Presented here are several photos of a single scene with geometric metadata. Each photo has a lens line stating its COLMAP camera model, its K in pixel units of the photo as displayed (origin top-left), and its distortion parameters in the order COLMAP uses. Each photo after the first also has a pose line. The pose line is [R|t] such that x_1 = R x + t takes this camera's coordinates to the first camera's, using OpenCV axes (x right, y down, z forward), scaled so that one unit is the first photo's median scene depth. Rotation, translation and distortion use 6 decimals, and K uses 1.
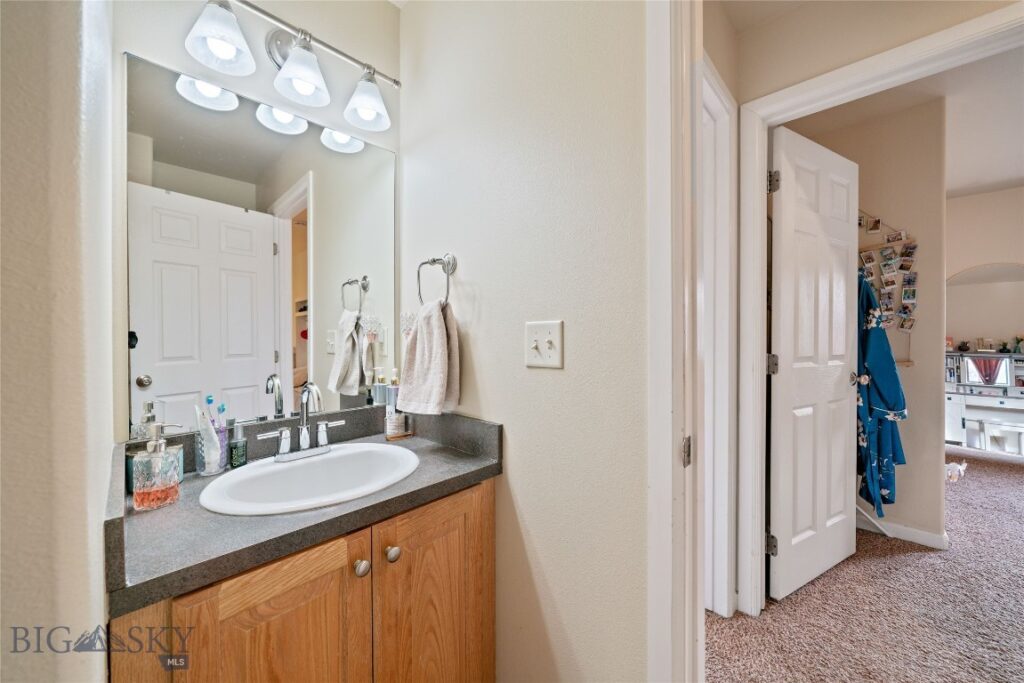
lens RADIAL K [[376.0, 0, 519.3], [0, 376.0, 336.1], [0, 0, 1]] dist [-0.002531, -0.000155]
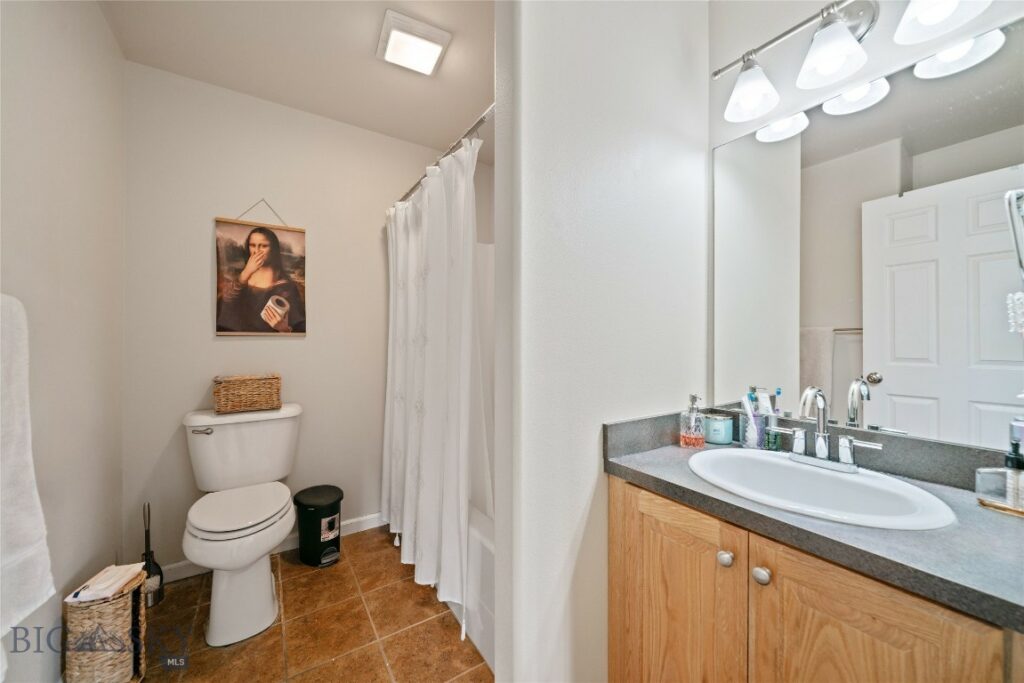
lens RADIAL K [[376.0, 0, 506.8], [0, 376.0, 341.6], [0, 0, 1]] dist [-0.002531, -0.000155]
pose [[-0.231961, 0.007840, -0.972693, 0.584374], [-0.005549, 0.999941, 0.009383, 0.008045], [0.972709, 0.007574, -0.231904, 0.518547]]
